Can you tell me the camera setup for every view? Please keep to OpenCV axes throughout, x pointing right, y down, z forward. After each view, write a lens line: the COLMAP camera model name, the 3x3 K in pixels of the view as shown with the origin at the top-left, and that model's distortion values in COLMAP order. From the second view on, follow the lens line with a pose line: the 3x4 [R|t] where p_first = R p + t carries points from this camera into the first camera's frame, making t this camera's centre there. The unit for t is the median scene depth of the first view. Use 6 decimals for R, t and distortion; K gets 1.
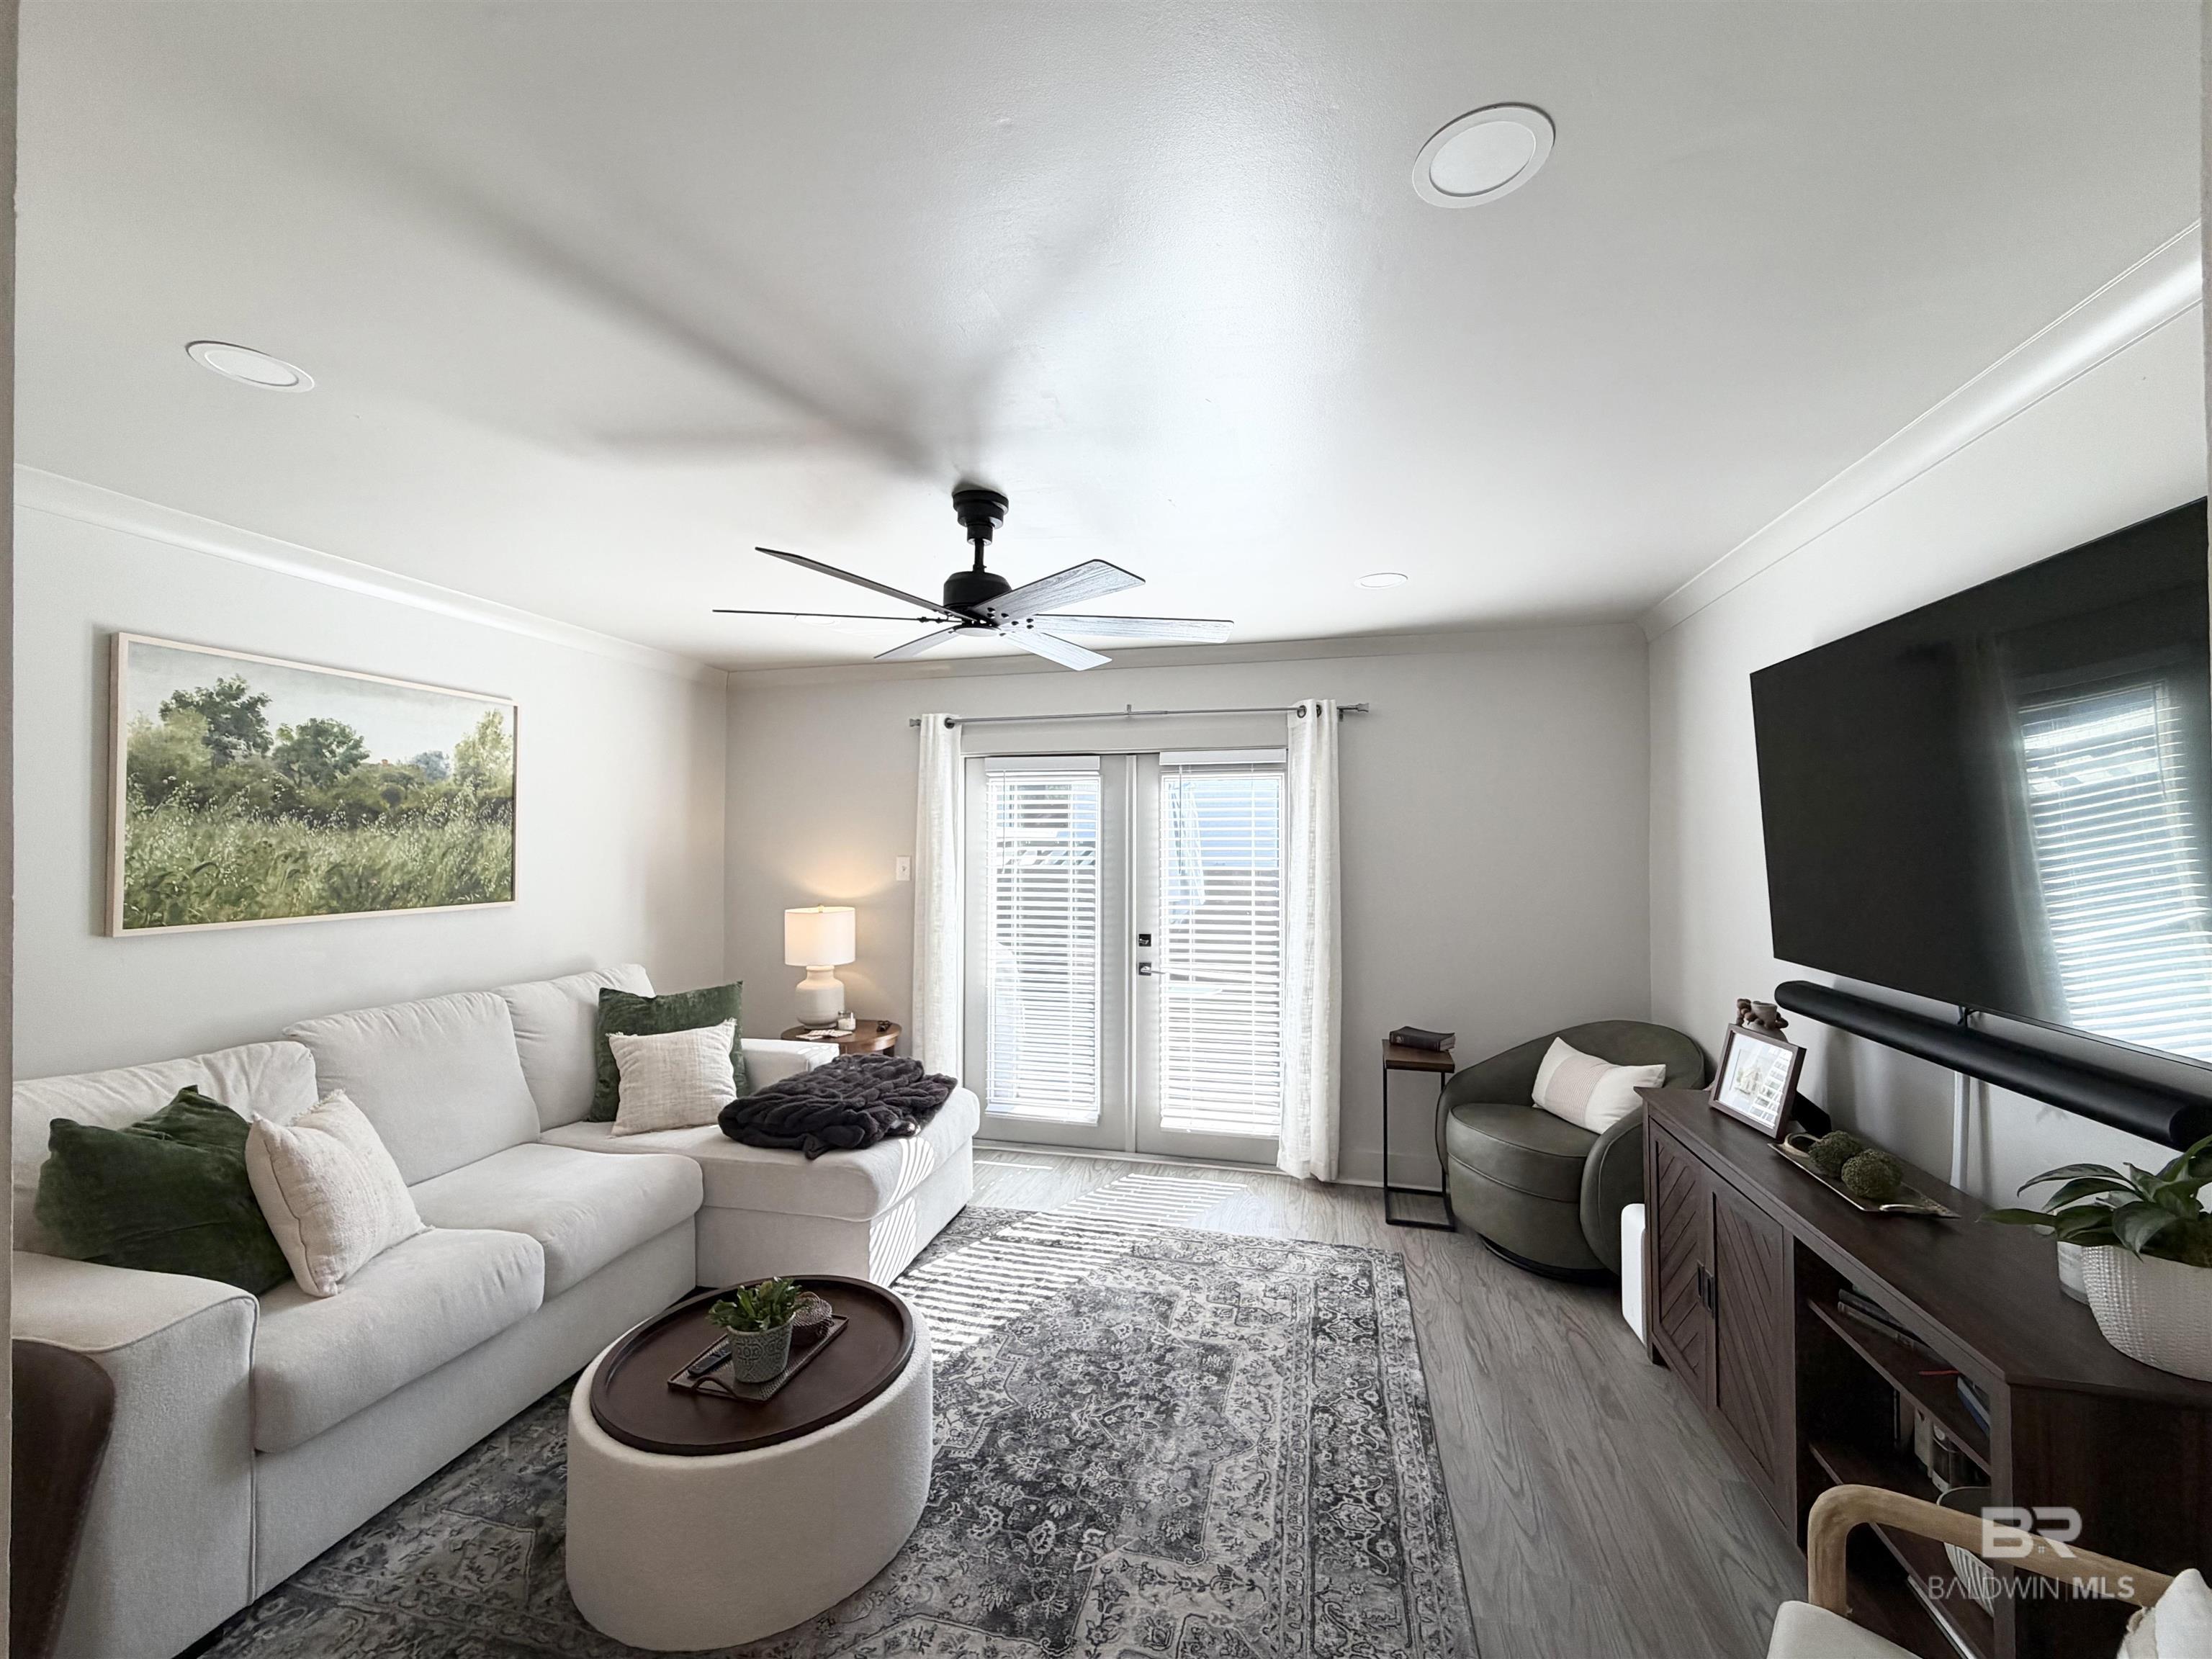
lens RADIAL K [[881.7, 0, 1102.0], [0, 881.7, 832.4], [0, 0, 1]] dist [-0.002299, -0.000113]
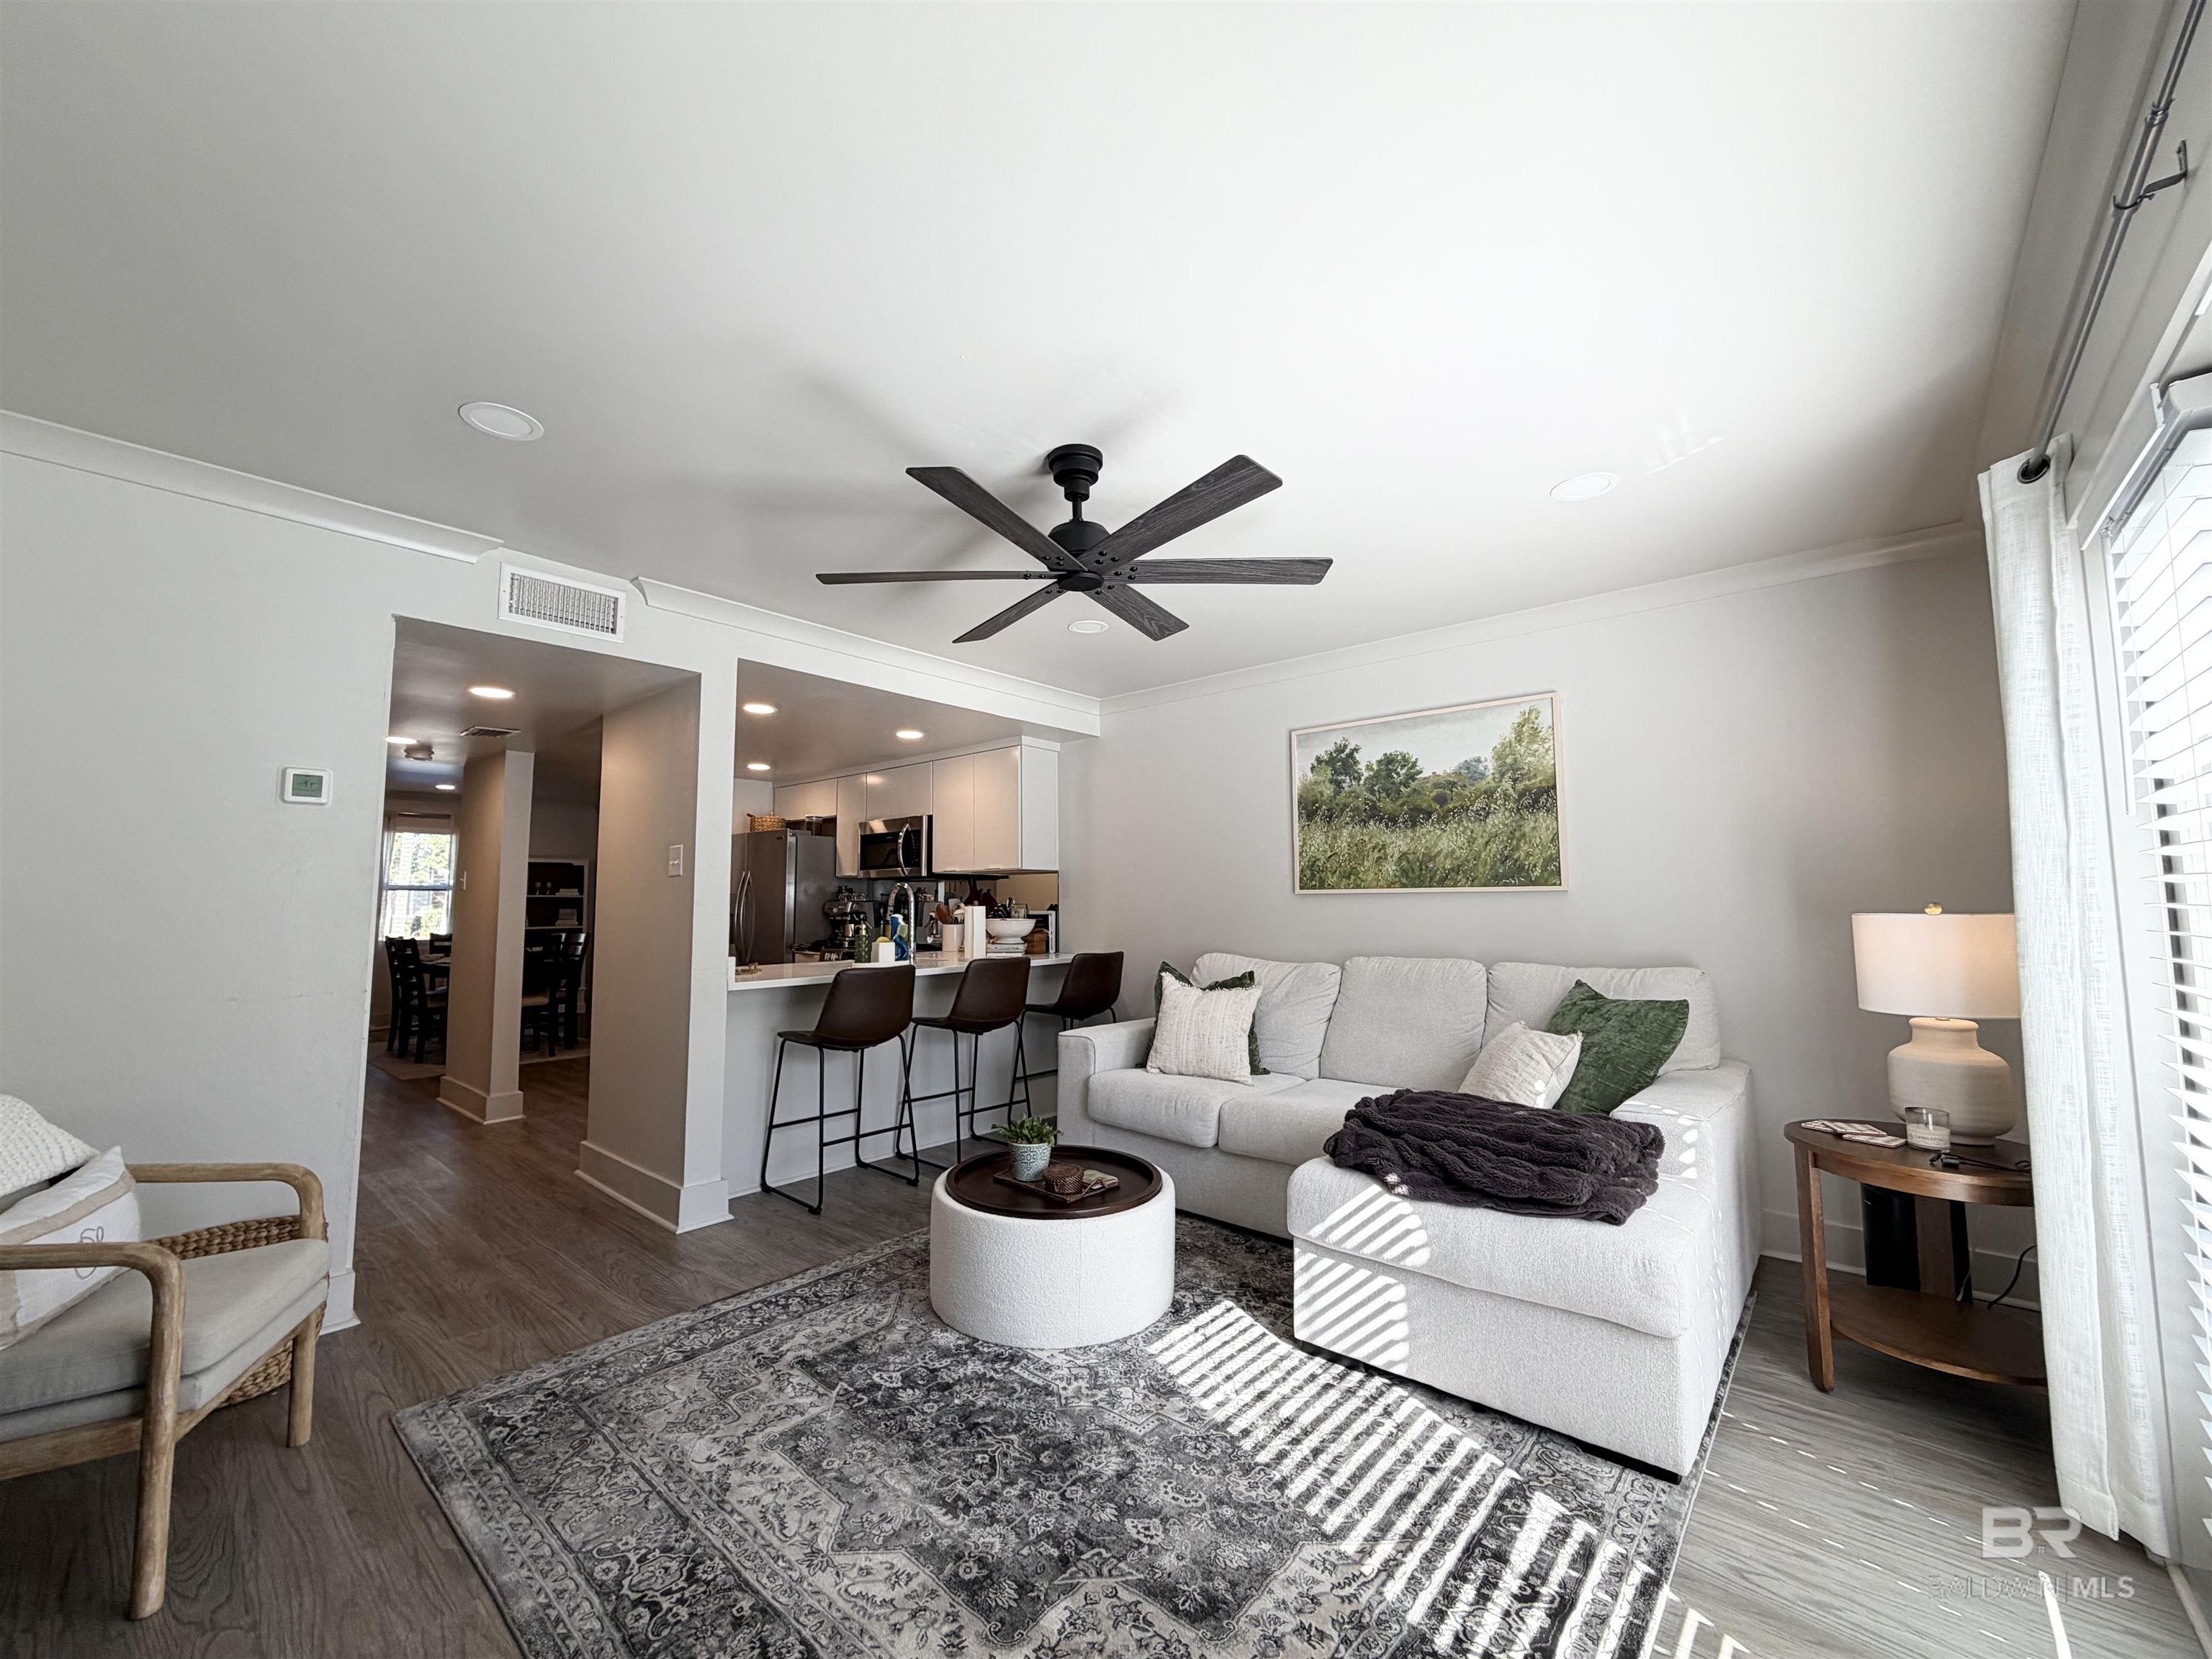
lens RADIAL K [[881.7, 0, 1098.4], [0, 881.7, 831.3], [0, 0, 1]] dist [-0.002299, -0.000113]
pose [[-0.463278, -0.070294, -0.883421, 0.583978], [0.014390, 0.996121, -0.086807, 0.114810], [0.886096, -0.052928, -0.460469, 1.193860]]
